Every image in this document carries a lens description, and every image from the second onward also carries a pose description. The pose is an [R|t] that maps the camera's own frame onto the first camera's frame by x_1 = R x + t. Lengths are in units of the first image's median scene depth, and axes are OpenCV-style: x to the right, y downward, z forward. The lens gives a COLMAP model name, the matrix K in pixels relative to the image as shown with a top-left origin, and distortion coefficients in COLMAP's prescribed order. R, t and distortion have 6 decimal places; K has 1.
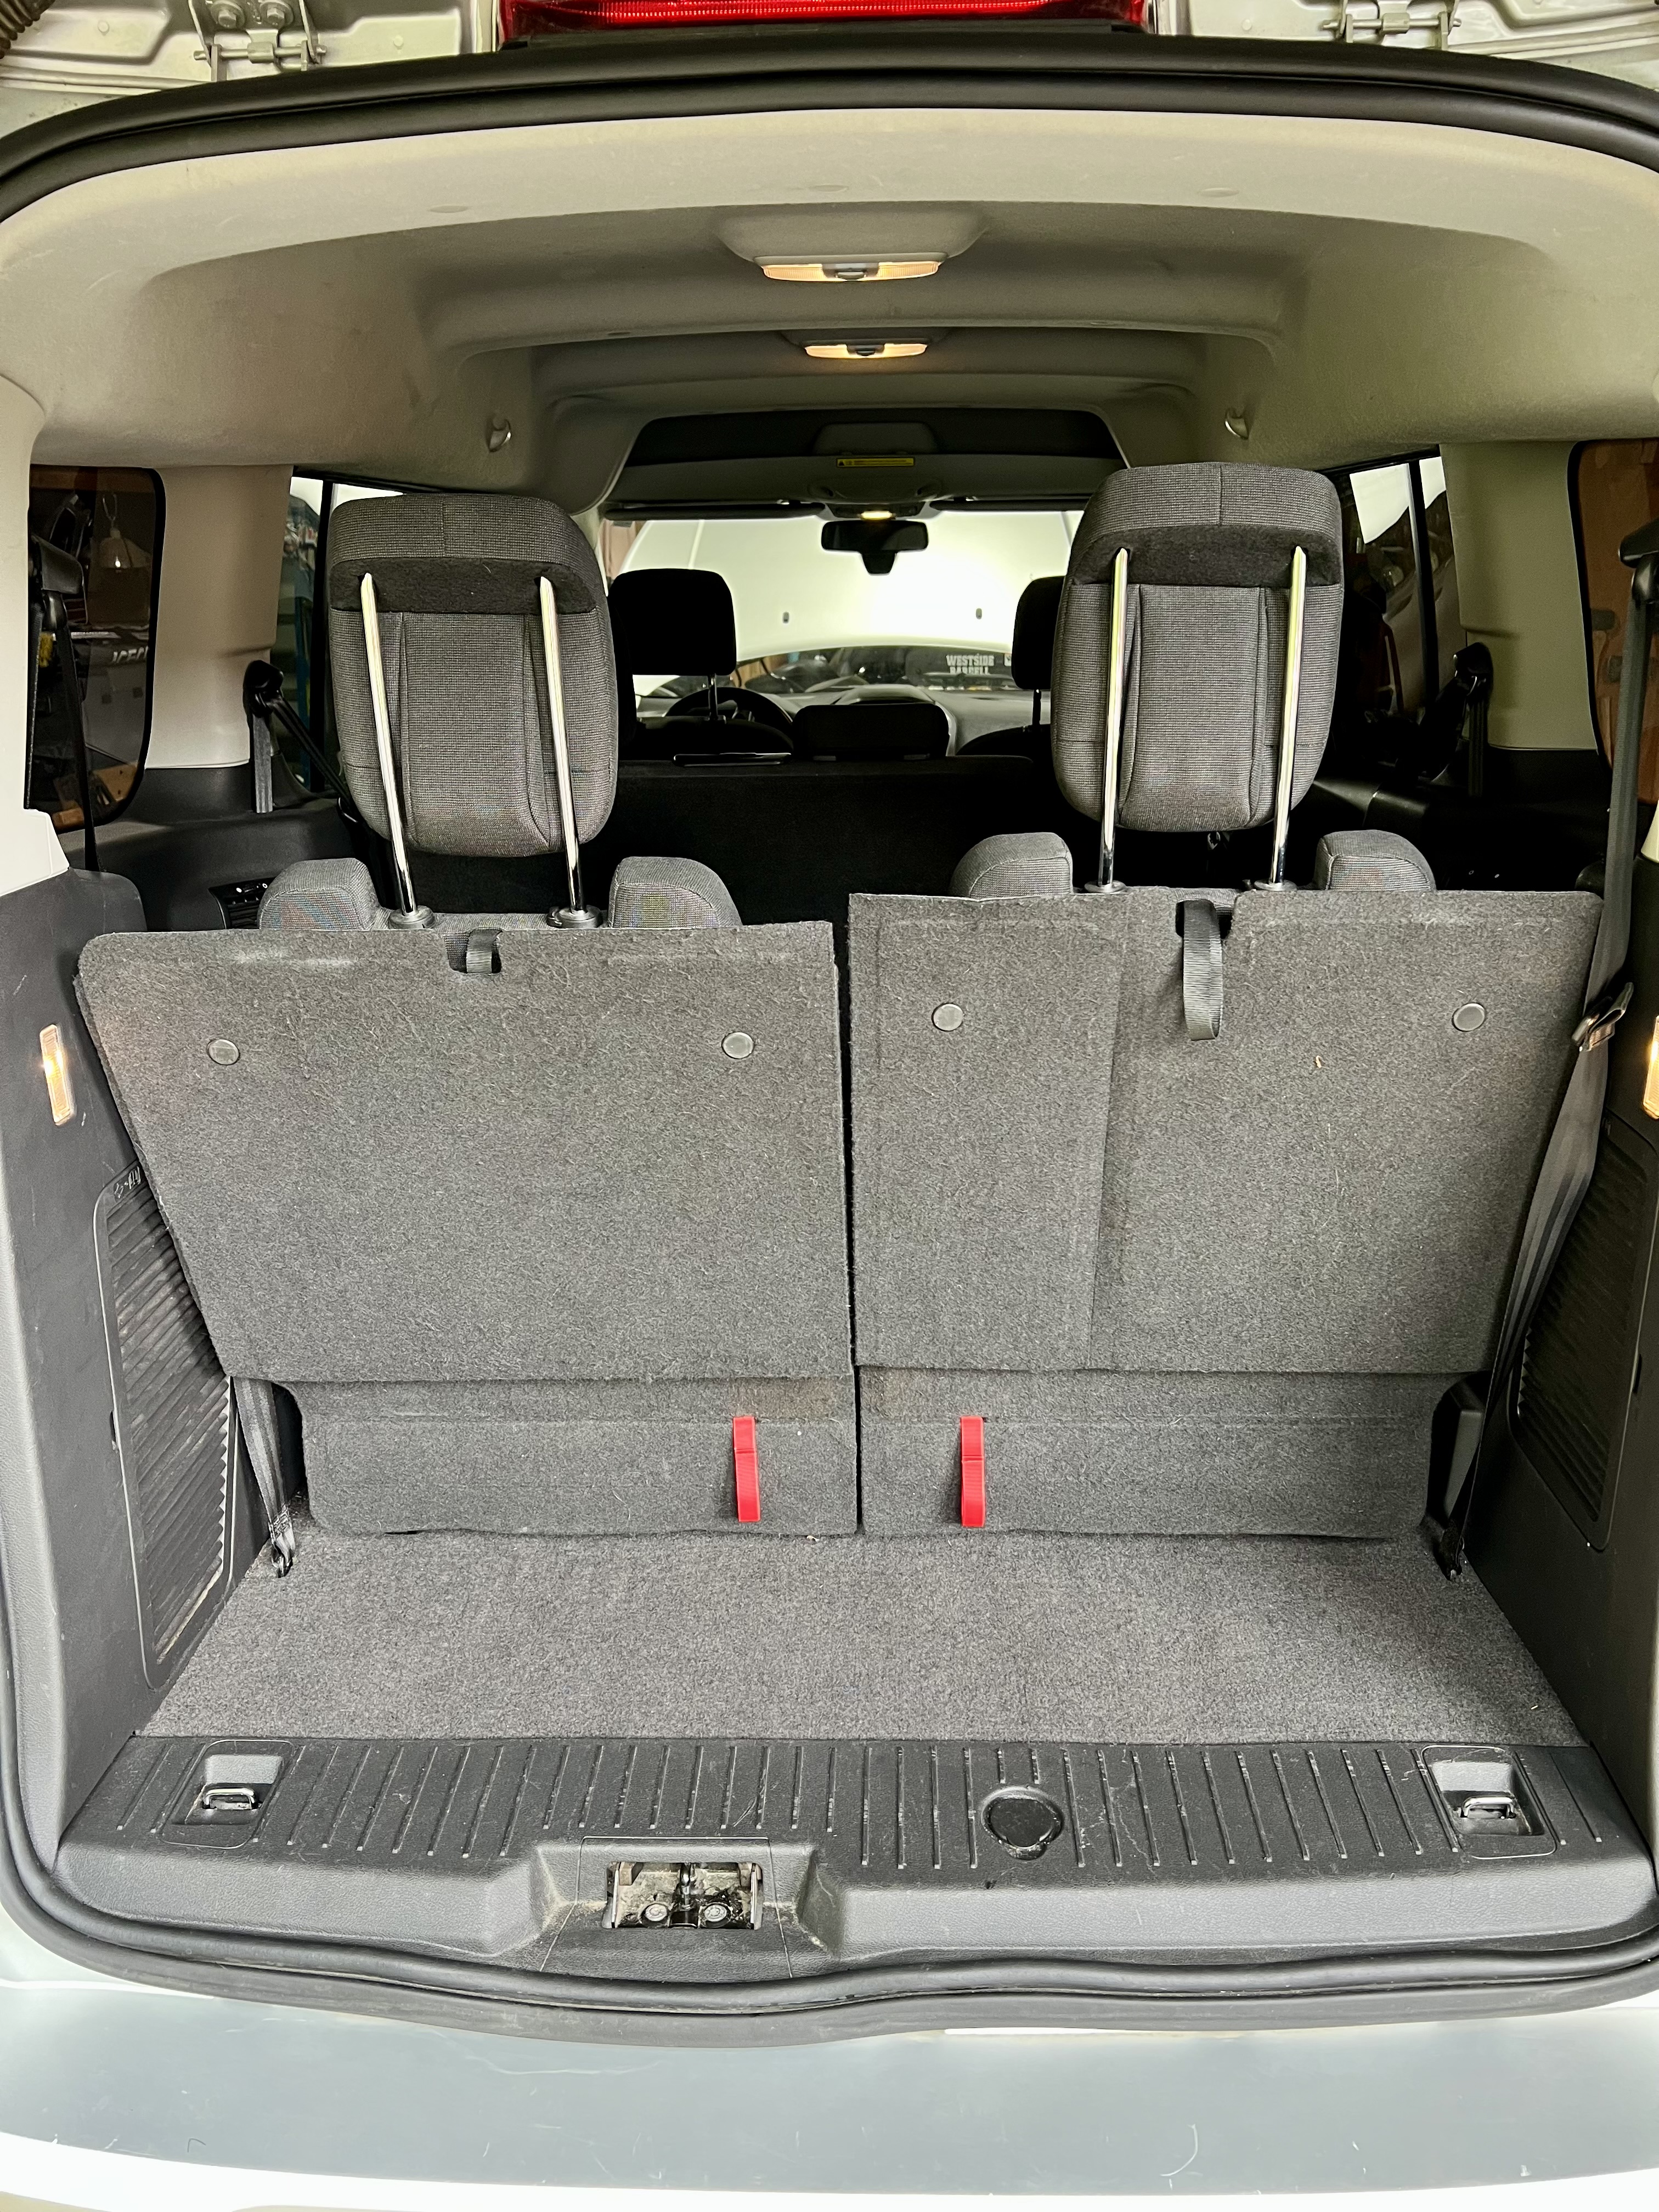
lens RADIAL K [[1692.6, 0, 842.1], [0, 1692.6, 1108.9], [0, 0, 1]] dist [0.046418, -0.041121]
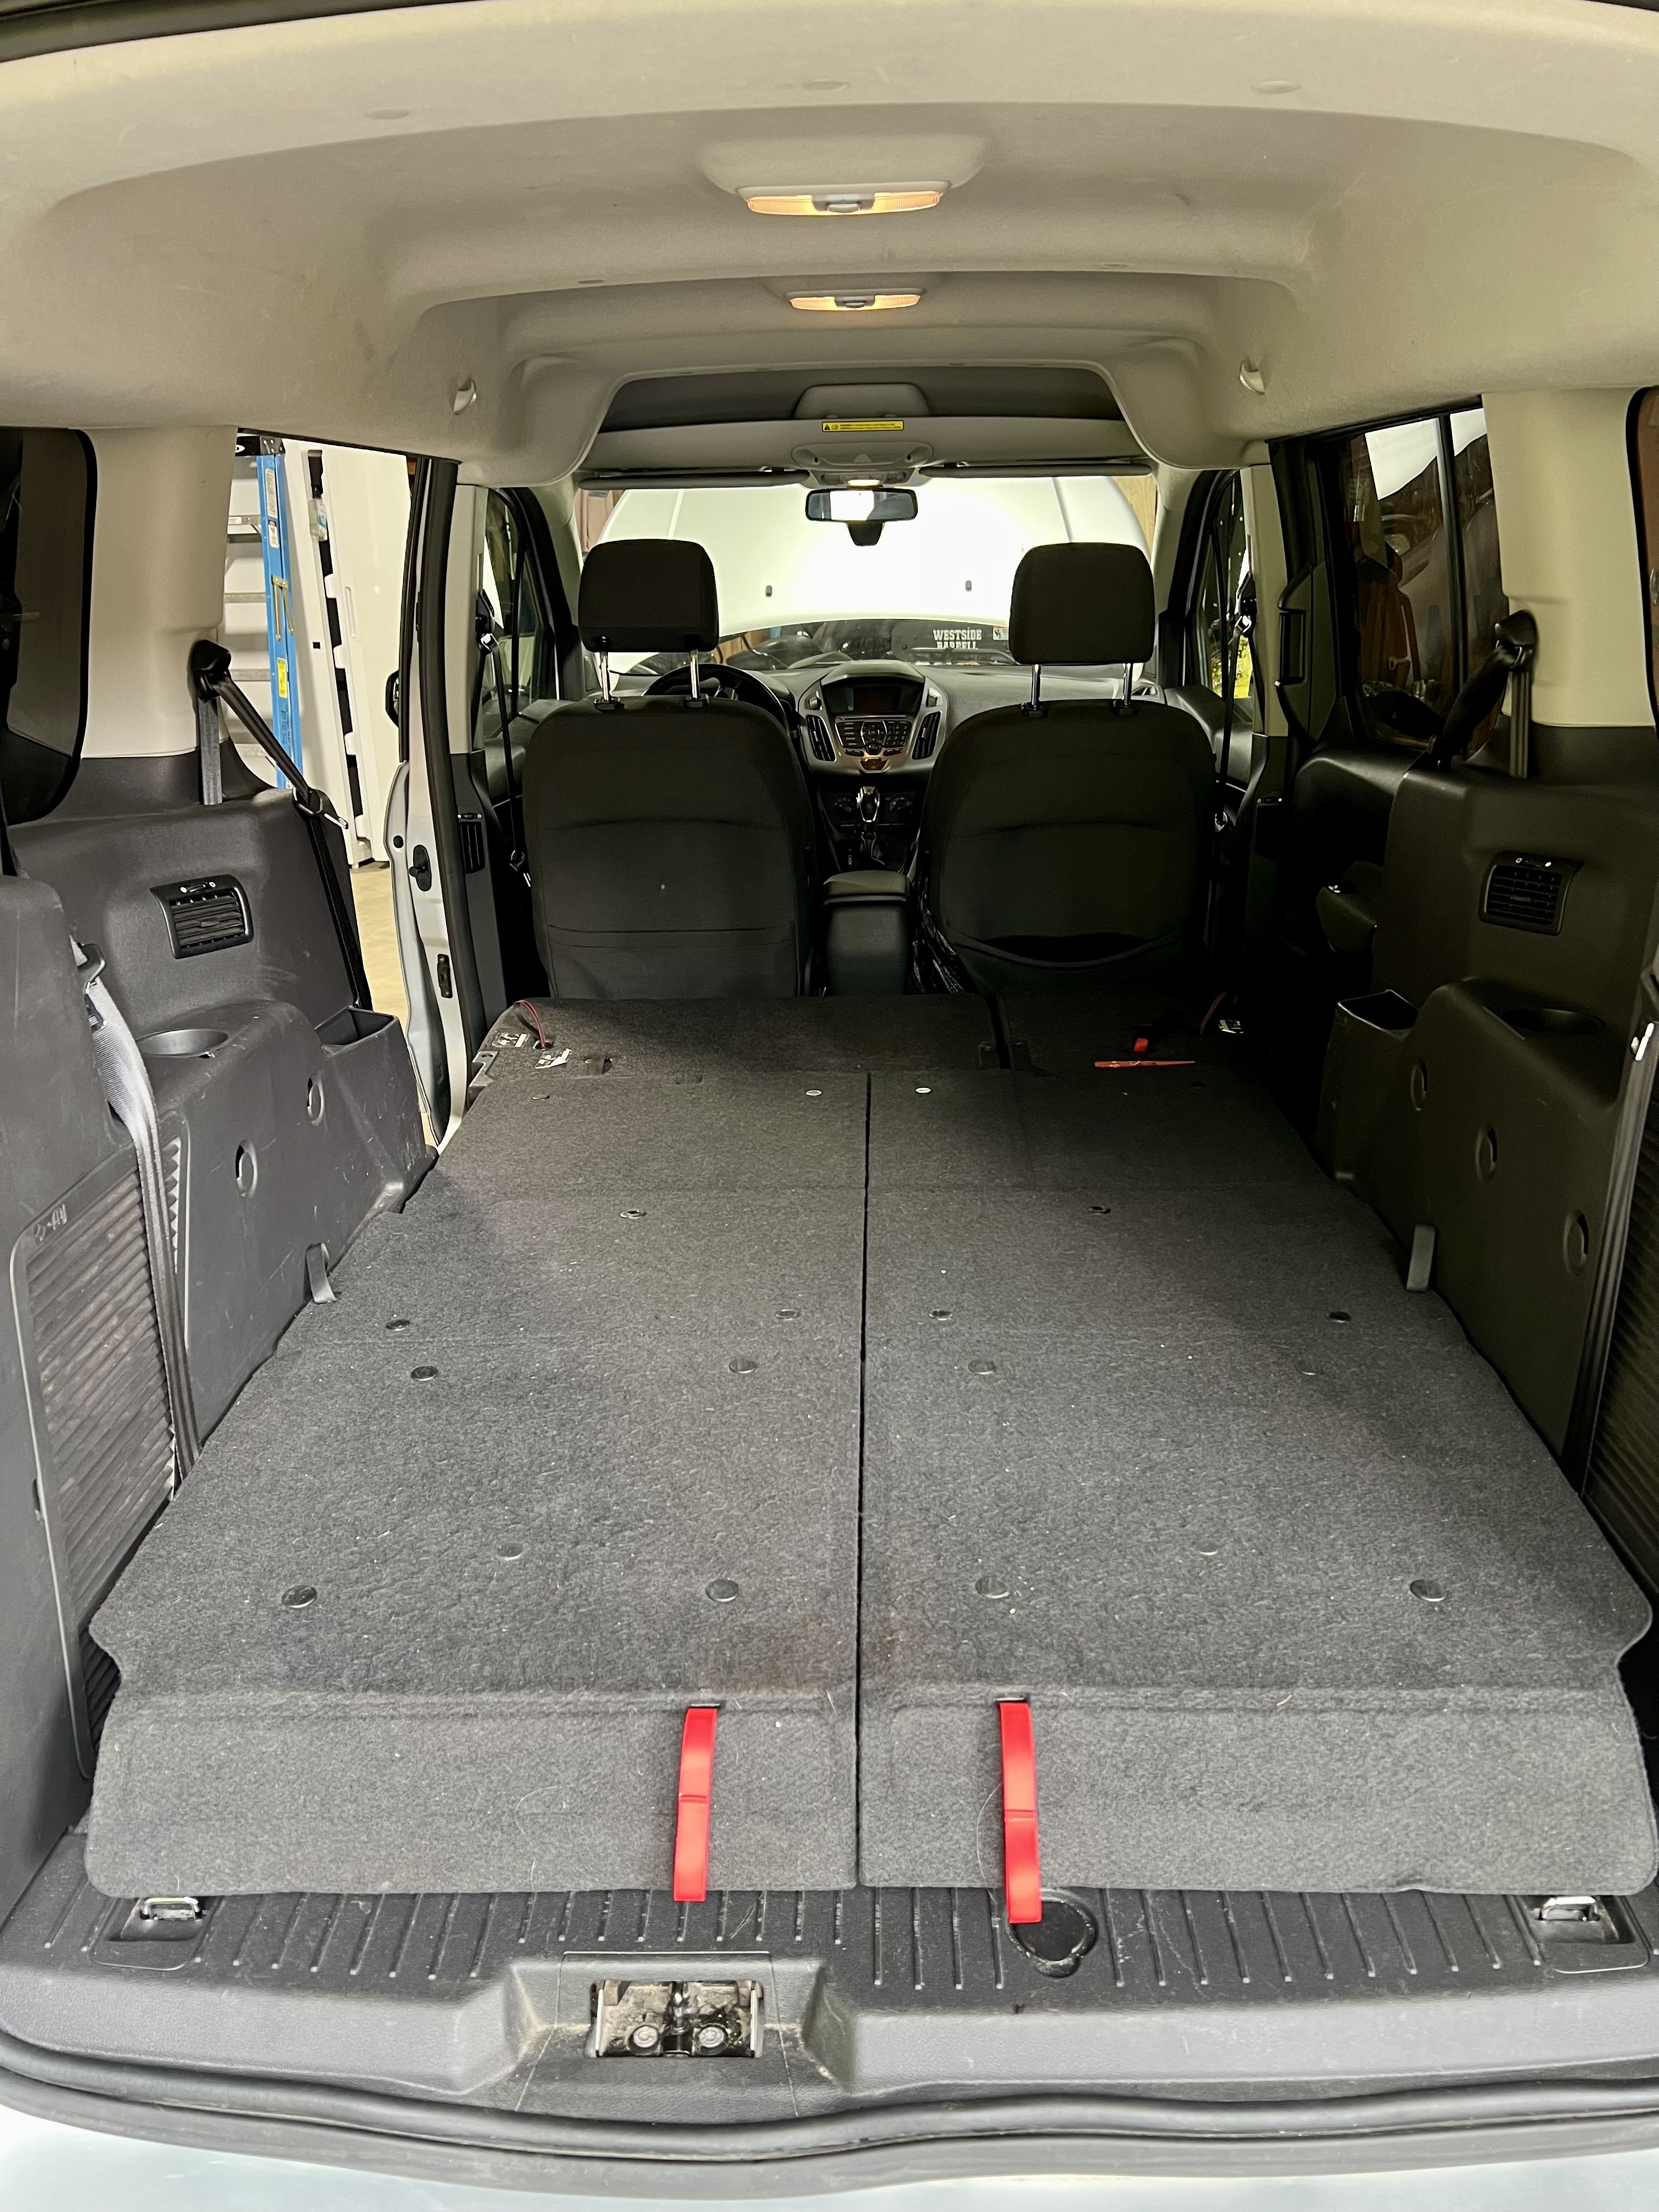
lens RADIAL K [[1679.2, 0, 829.5], [0, 1679.2, 1106.0], [0, 0, 1]] dist [0.067054, -0.068904]
pose [[0.999965, -0.007999, 0.002472, -0.010391], [0.007965, 0.999874, 0.013740, -0.029724], [-0.002581, -0.013720, 0.999903, 0.110727]]
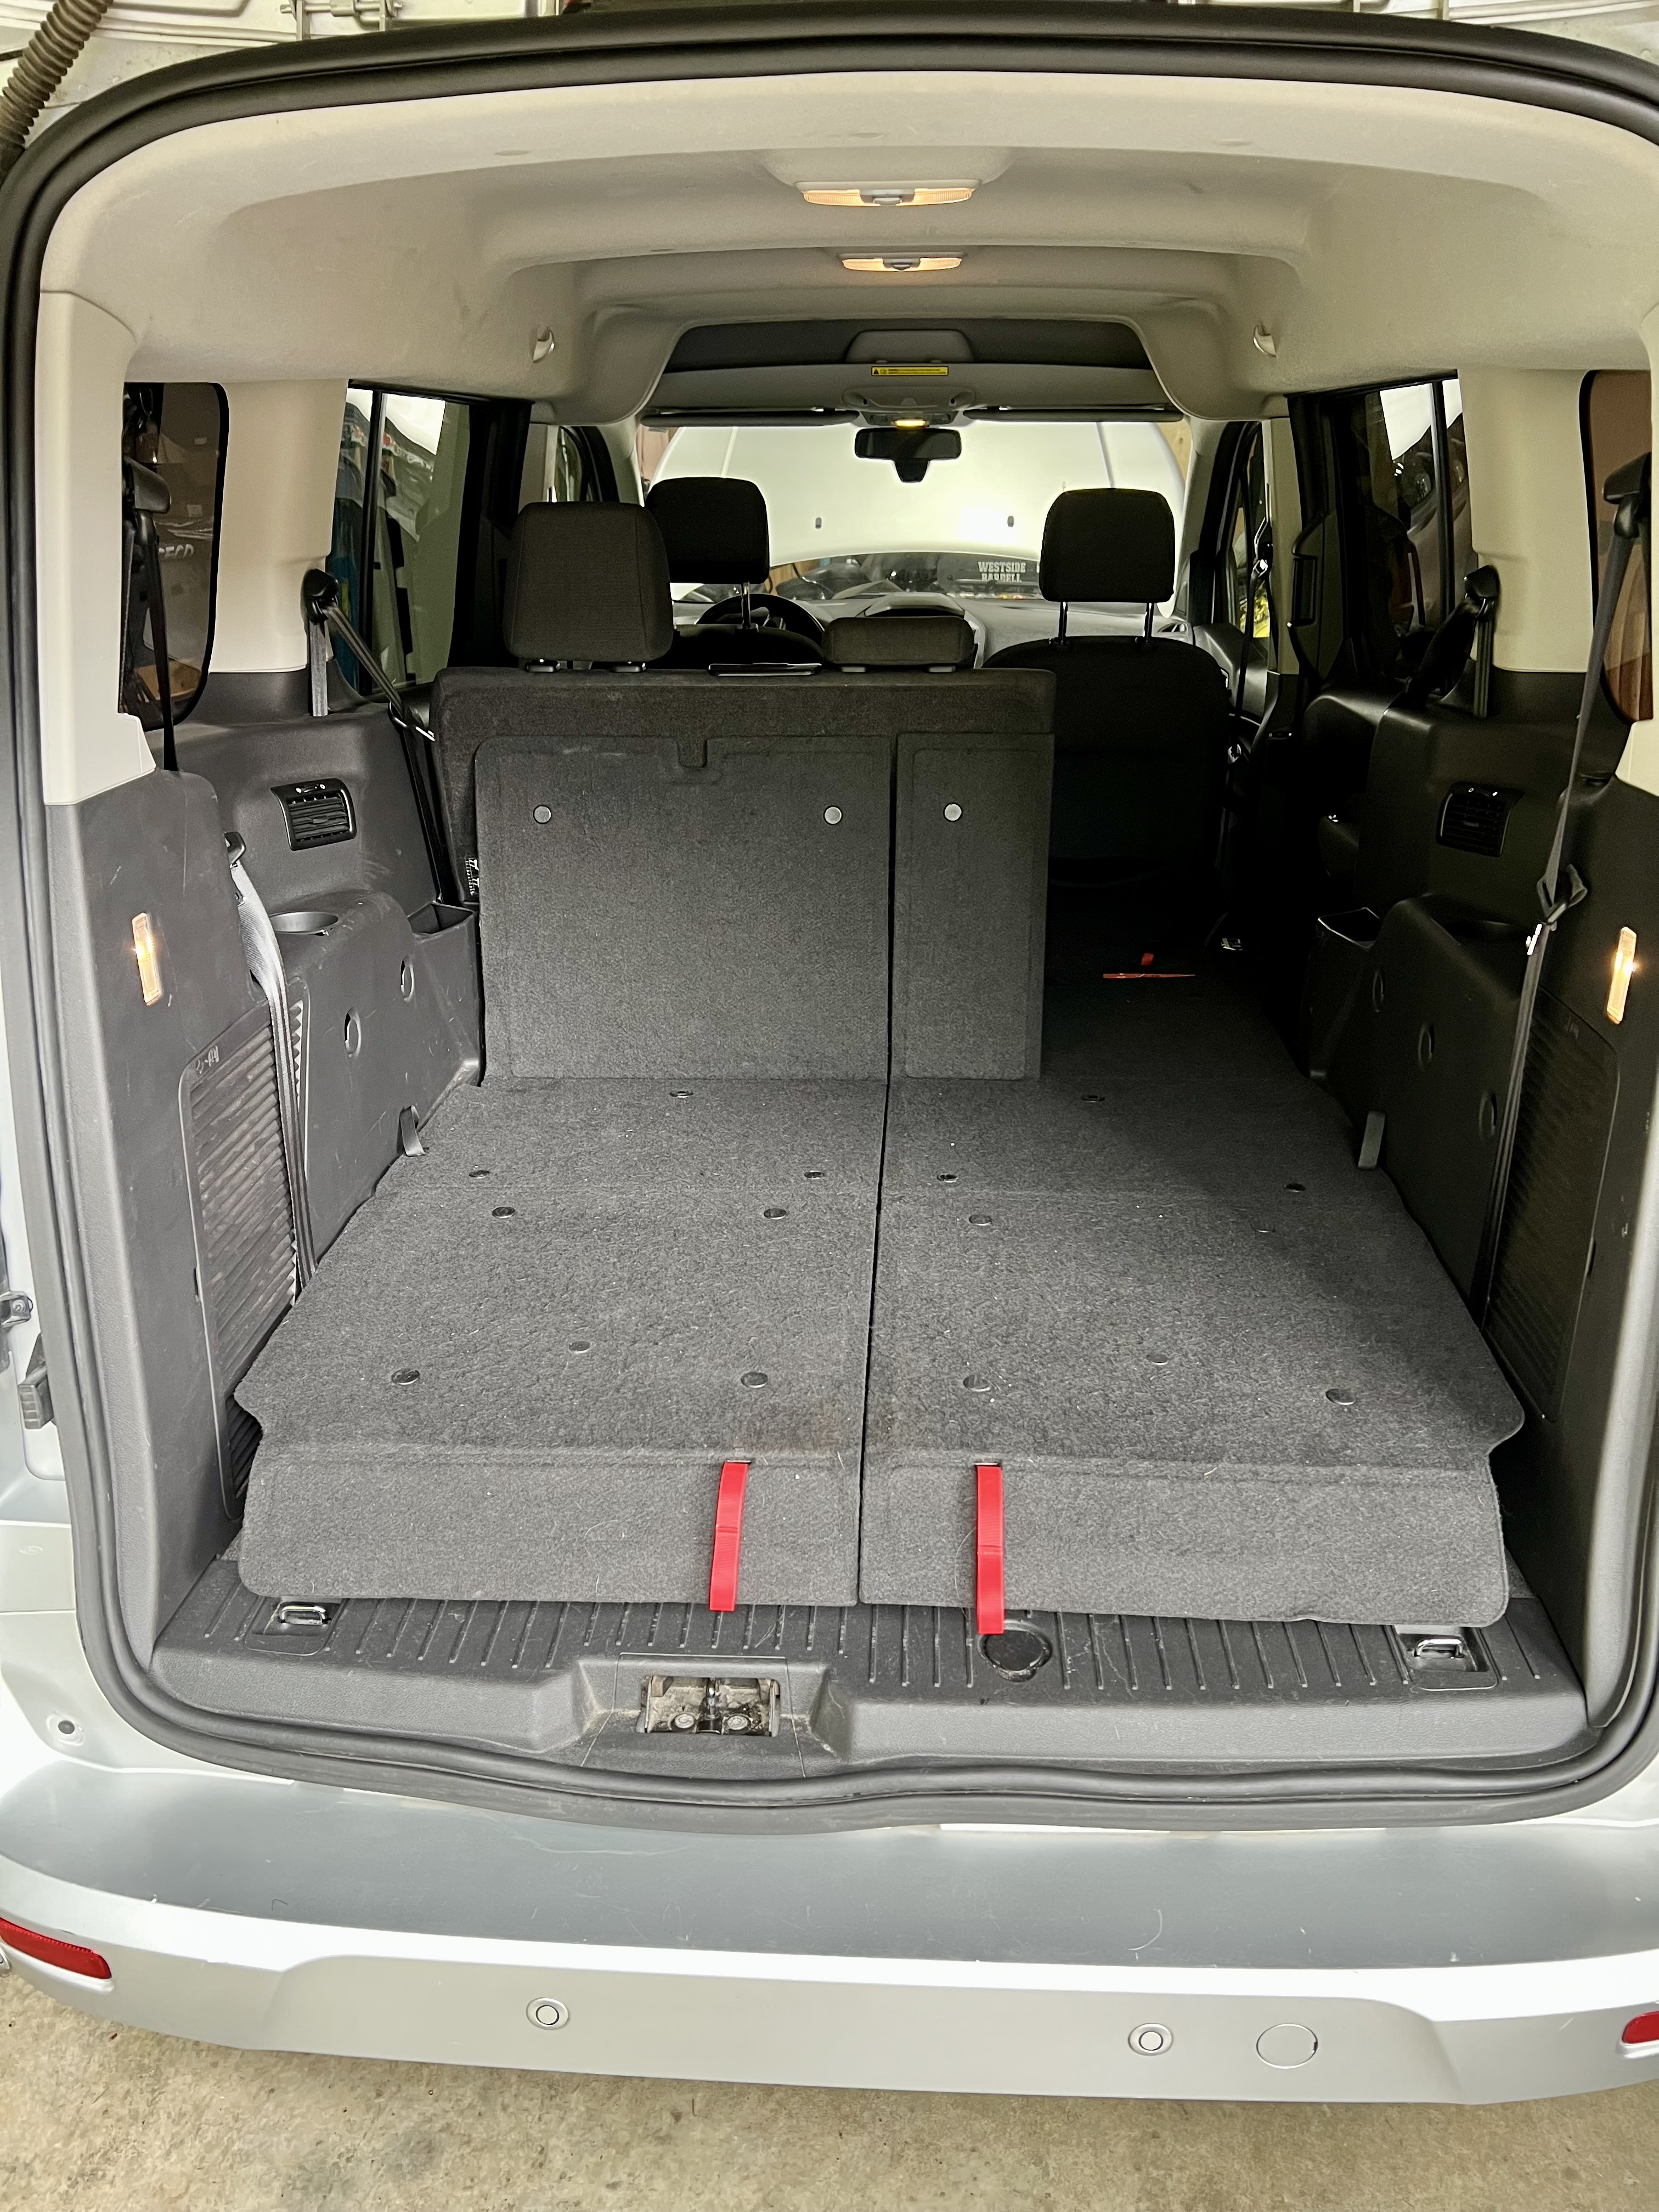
lens RADIAL K [[1680.5, 0, 832.6], [0, 1680.5, 1115.6], [0, 0, 1]] dist [0.108721, -0.190765]
pose [[0.999662, 0.018344, -0.018409, 0.001171], [-0.017255, 0.998188, 0.057645, 0.009702], [0.019433, -0.057308, 0.998167, -0.084591]]
